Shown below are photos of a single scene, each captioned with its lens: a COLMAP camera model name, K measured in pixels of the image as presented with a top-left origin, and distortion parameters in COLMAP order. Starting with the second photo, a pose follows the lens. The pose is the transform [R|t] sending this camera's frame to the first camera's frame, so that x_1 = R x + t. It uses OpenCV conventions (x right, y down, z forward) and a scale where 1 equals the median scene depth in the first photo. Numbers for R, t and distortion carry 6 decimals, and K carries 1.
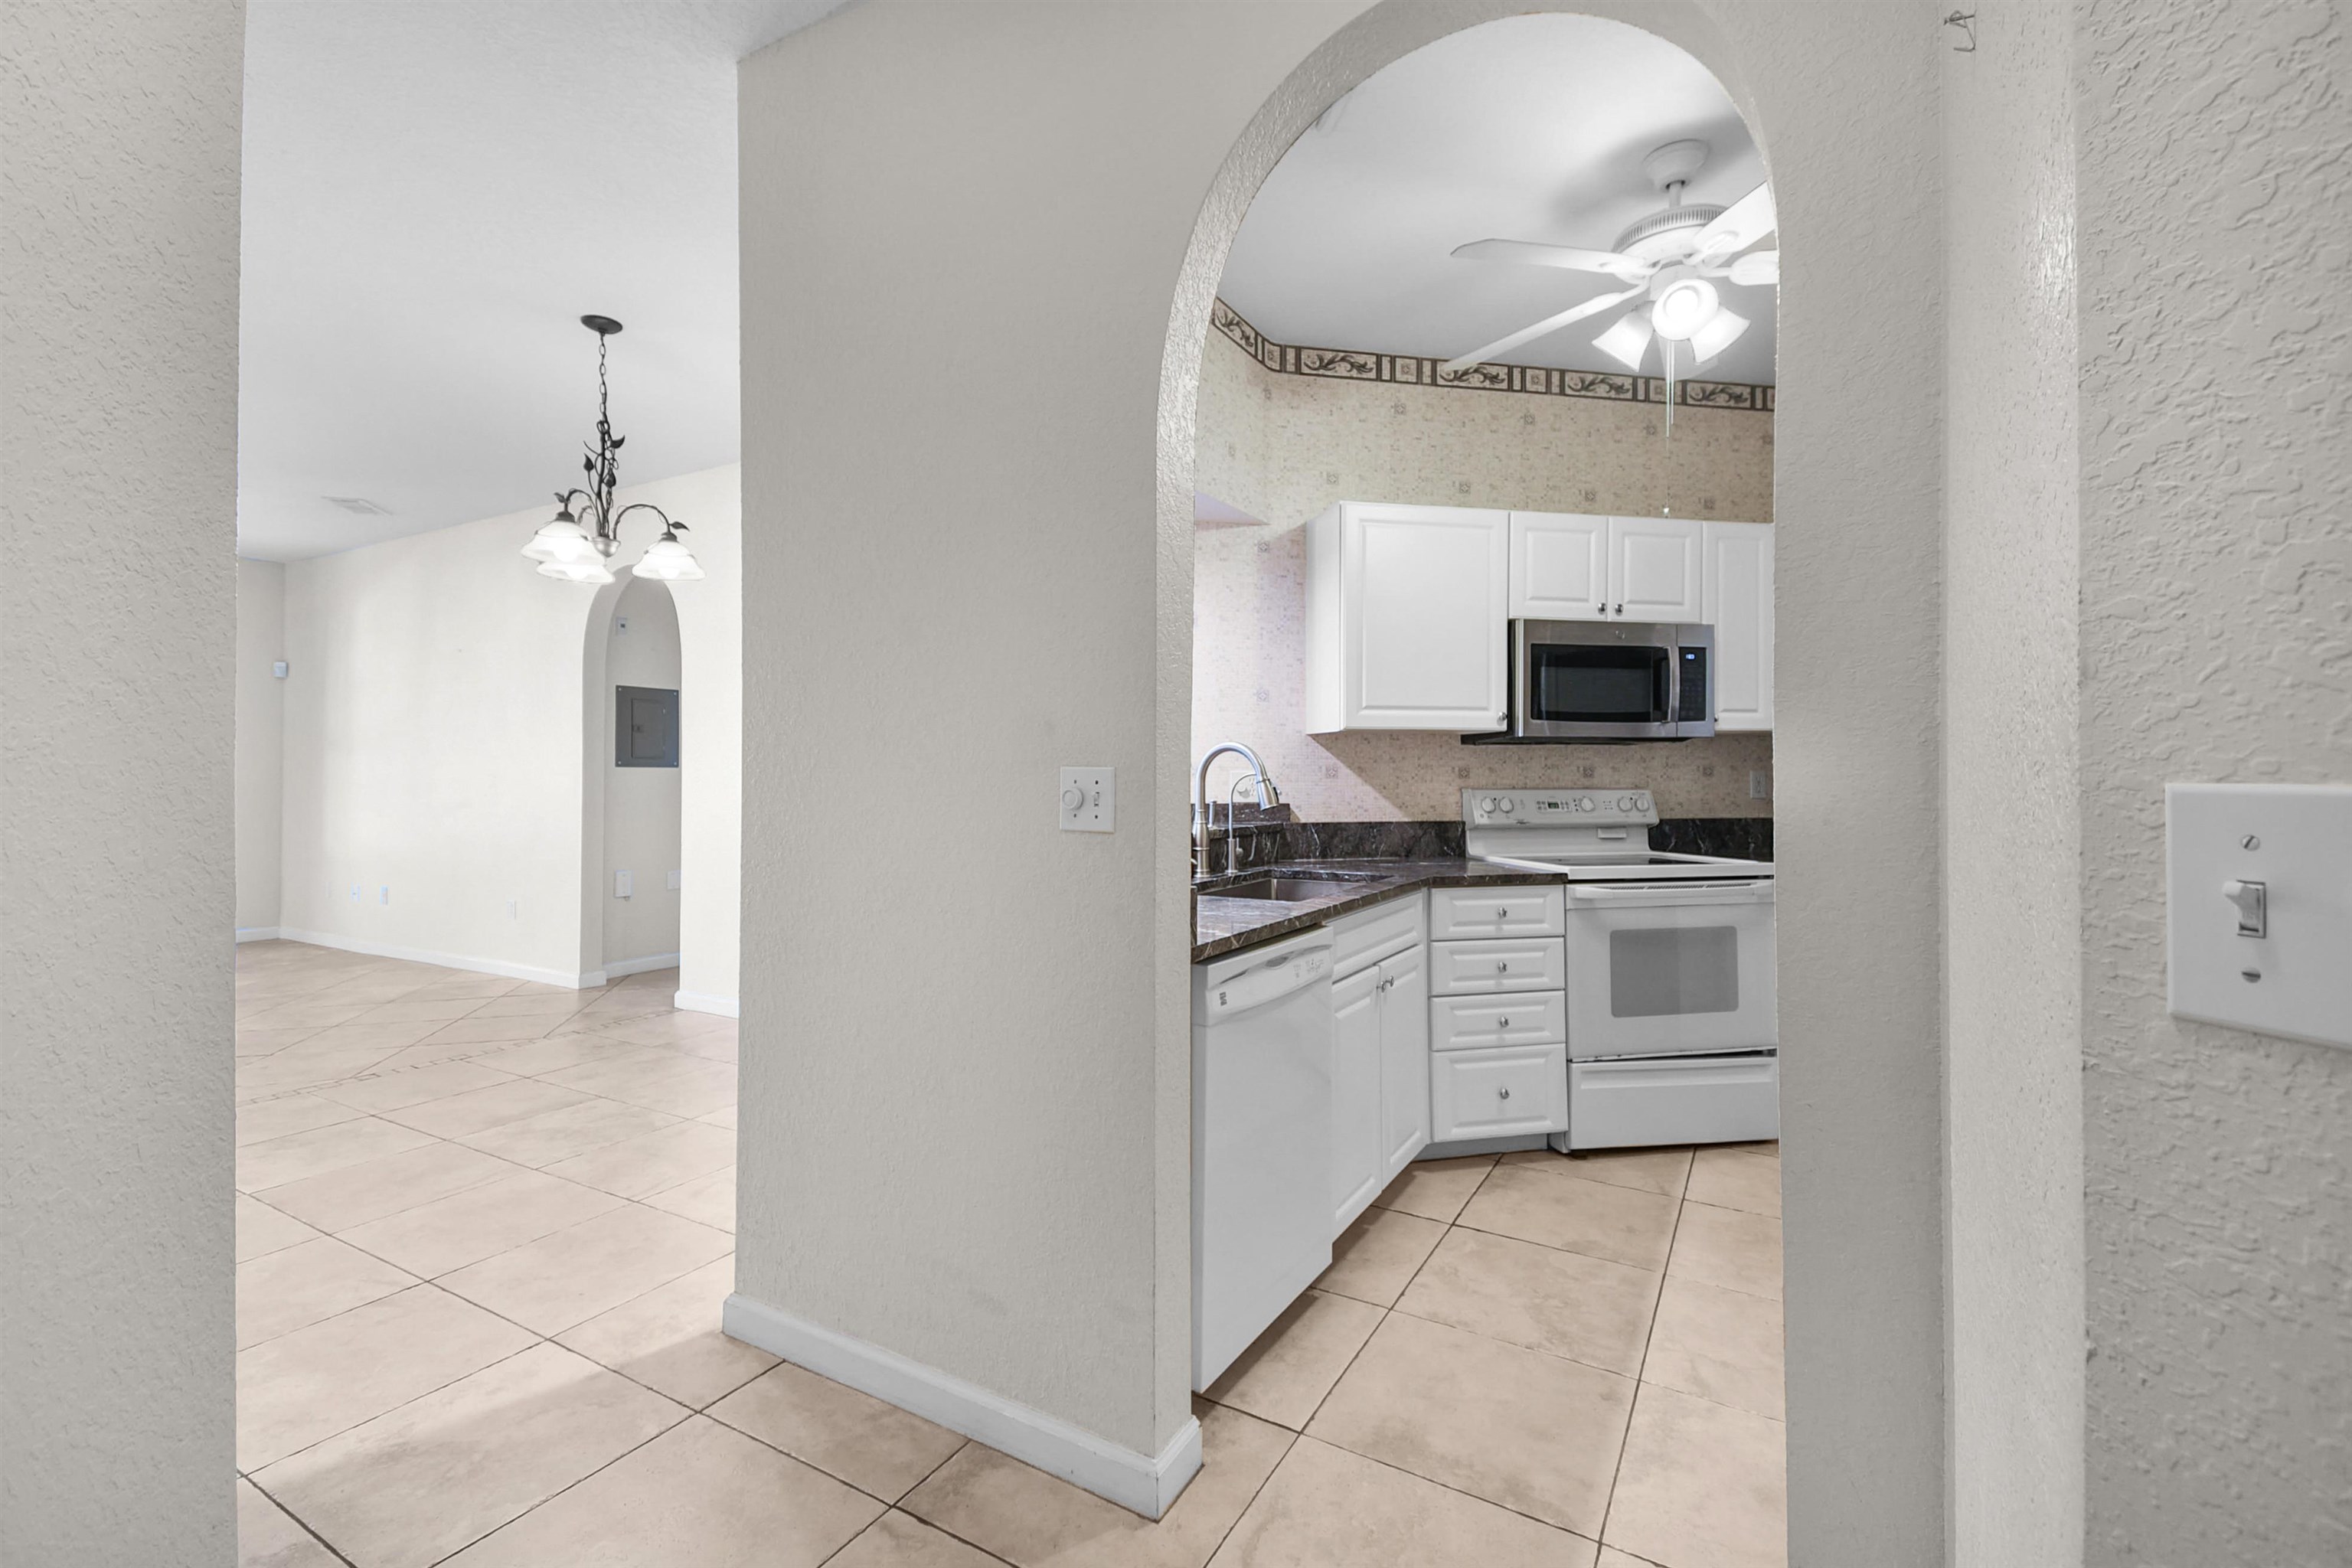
lens RADIAL K [[1018.0, 0, 1165.9], [0, 1018.0, 760.9], [0, 0, 1]] dist [0.076383, -0.036361]
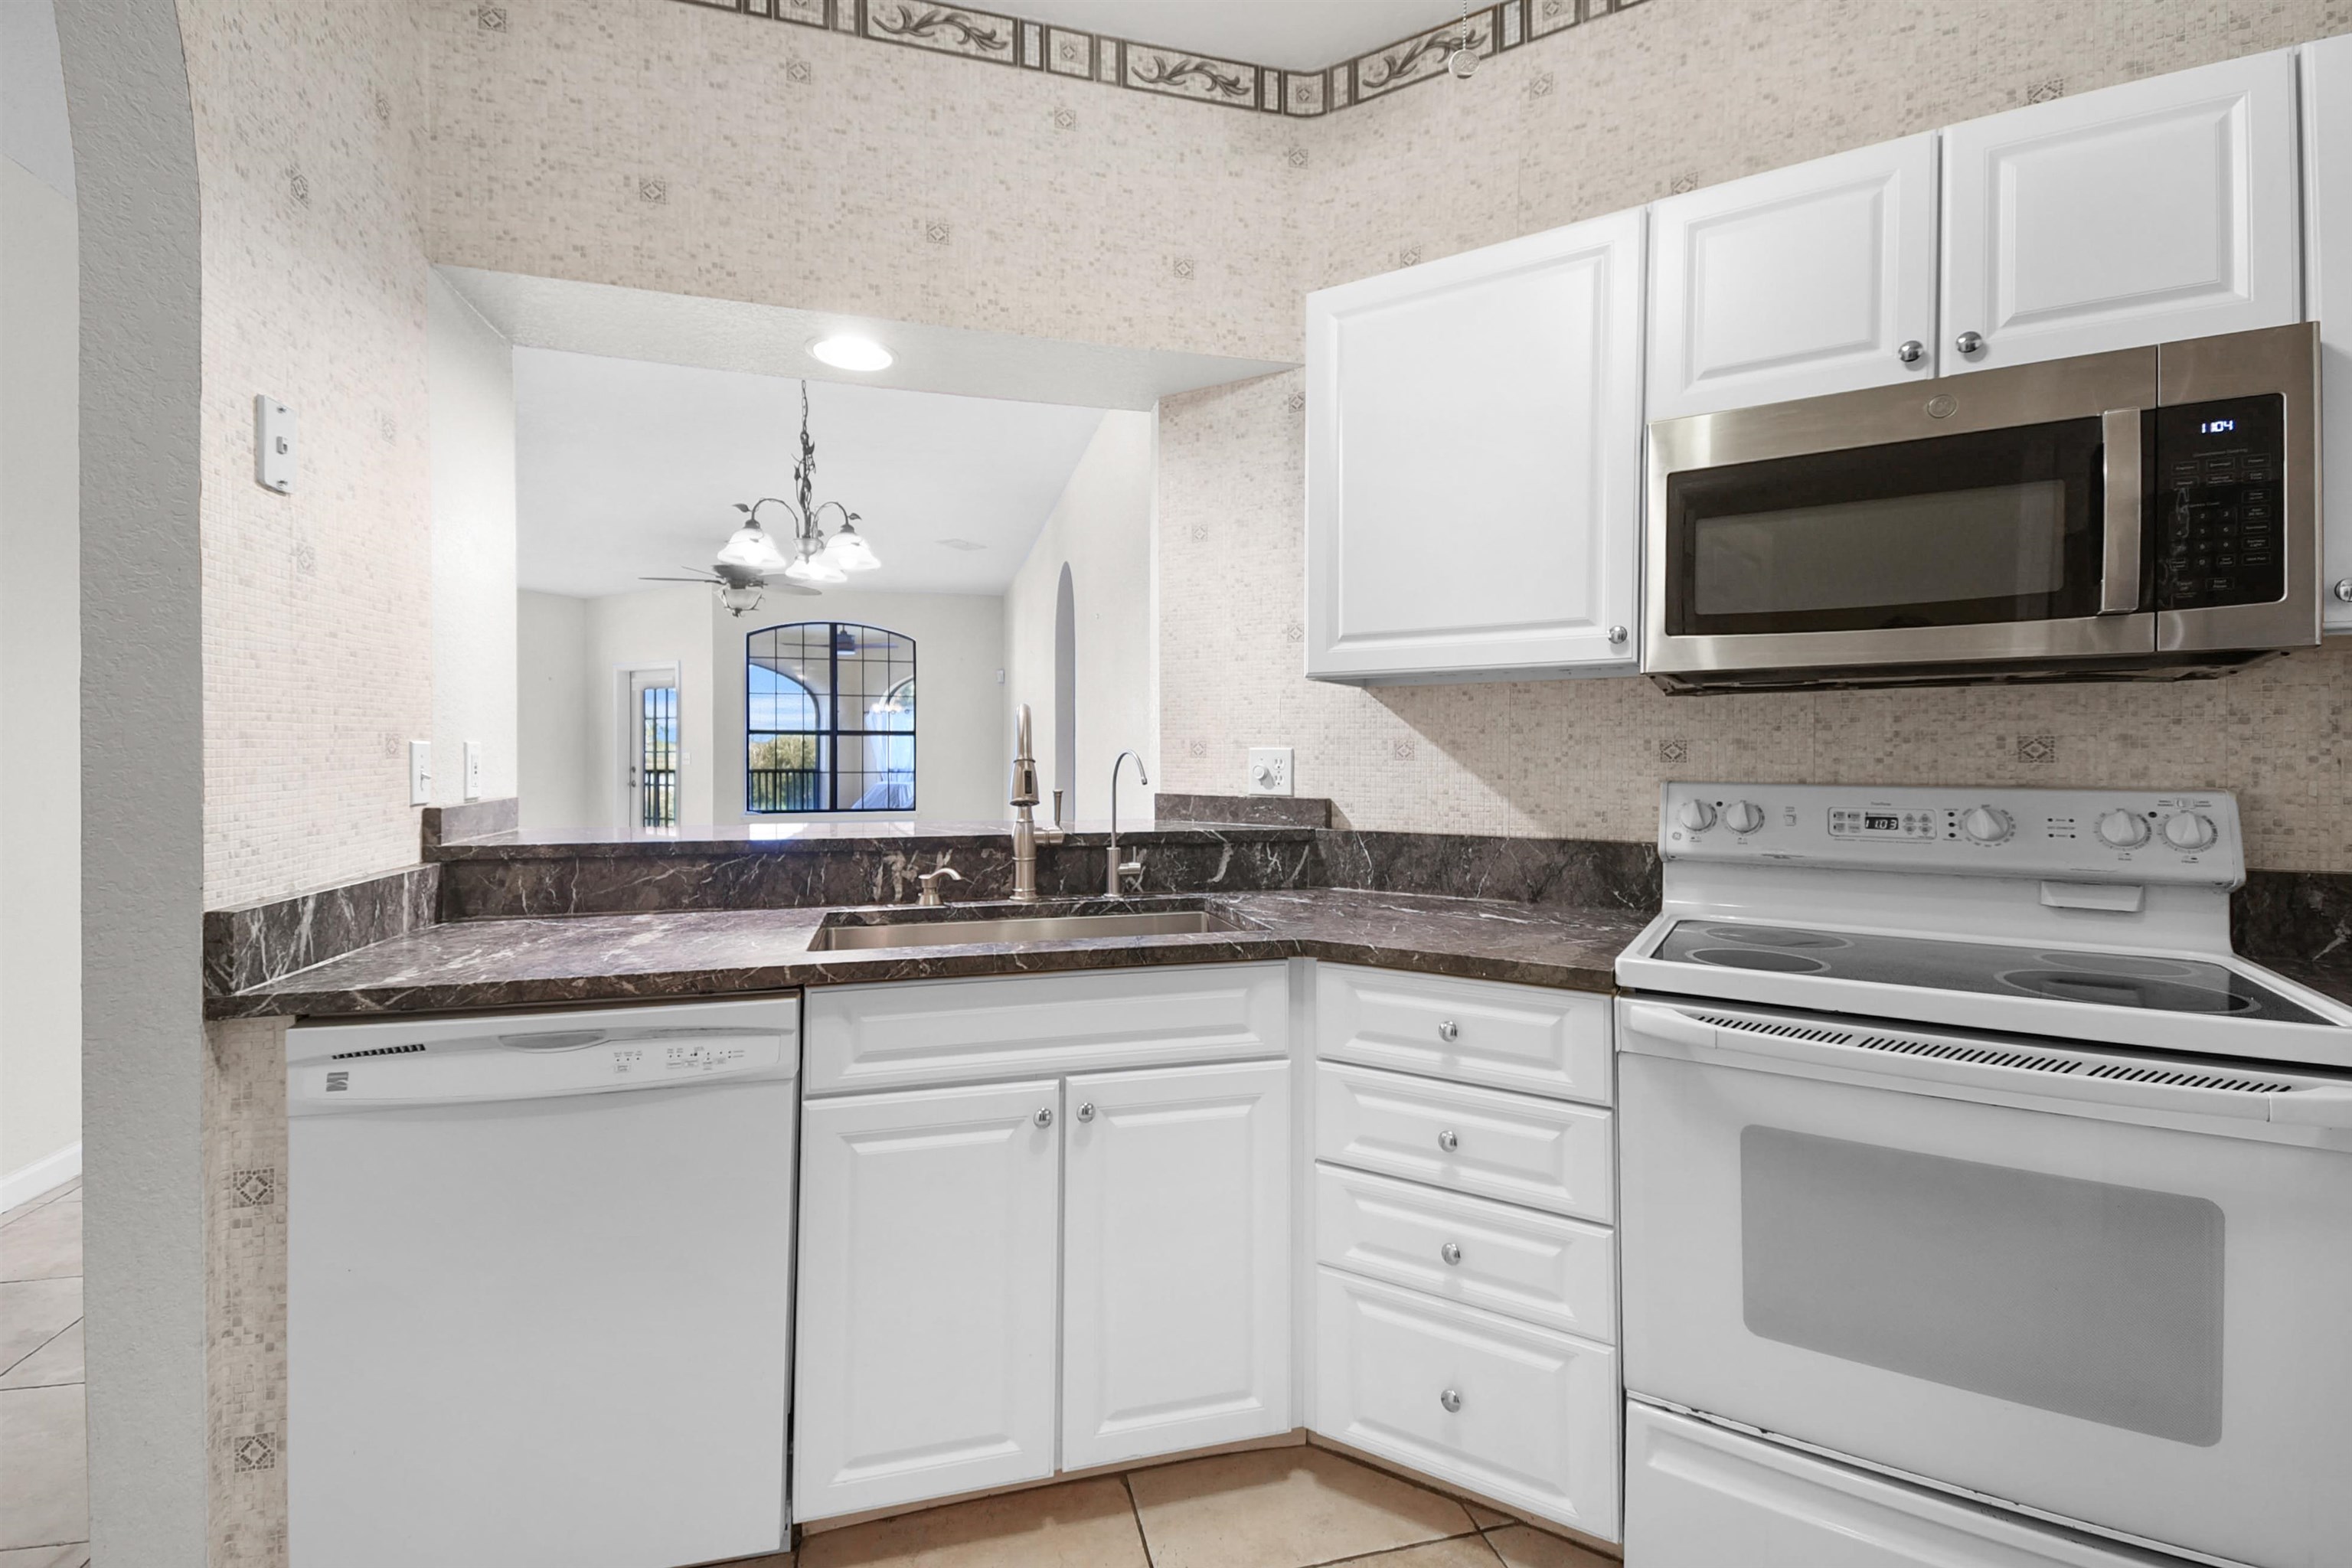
lens RADIAL K [[1018.0, 0, 1165.9], [0, 1018.0, 760.9], [0, 0, 1]] dist [0.076383, -0.036361]
pose [[0.716875, 0.006069, -0.697175, 0.492226], [0.005803, 0.999876, 0.014671, 0.008028], [0.697178, -0.014563, 0.716751, 0.471036]]
